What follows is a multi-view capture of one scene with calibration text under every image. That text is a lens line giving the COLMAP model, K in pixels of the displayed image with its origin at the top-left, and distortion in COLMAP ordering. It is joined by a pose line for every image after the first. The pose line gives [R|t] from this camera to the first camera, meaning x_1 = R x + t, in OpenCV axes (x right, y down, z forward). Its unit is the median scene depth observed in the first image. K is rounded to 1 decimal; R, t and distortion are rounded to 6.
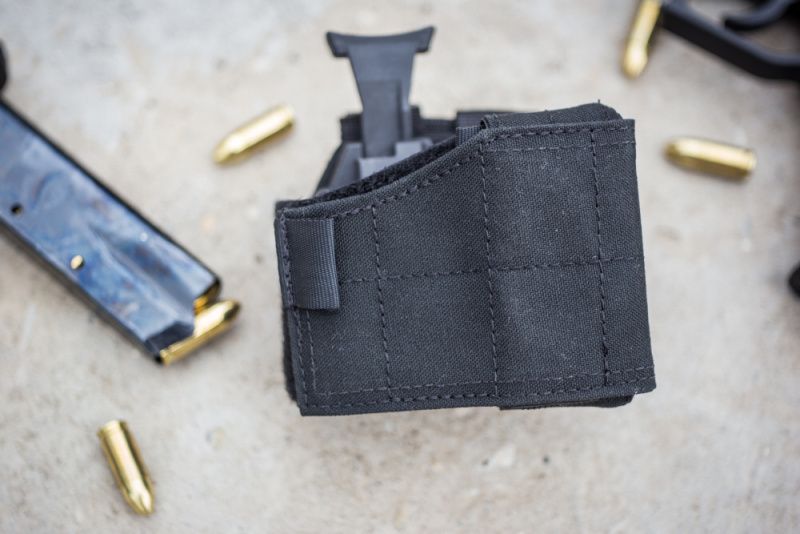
lens RADIAL K [[1166.3, 0, 400.0], [0, 1166.3, 267.0], [0, 0, 1]] dist [-0.137079, -0.011919]
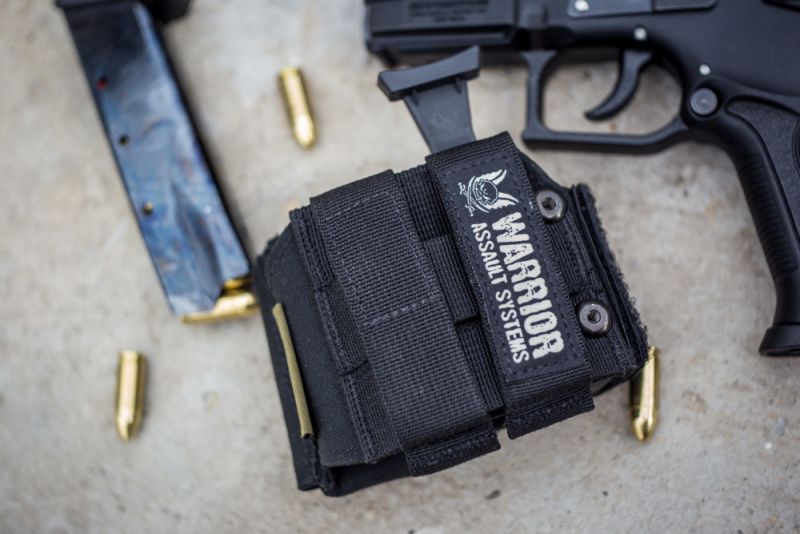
lens RADIAL K [[1166.3, 0, 400.0], [0, 1166.3, 267.0], [0, 0, 1]] dist [-0.137079, -0.011919]
pose [[0.873332, 0.392059, -0.289105, 0.271717], [-0.349180, 0.917664, 0.189648, -0.244508], [0.339654, -0.064676, 0.938324, 0.032180]]
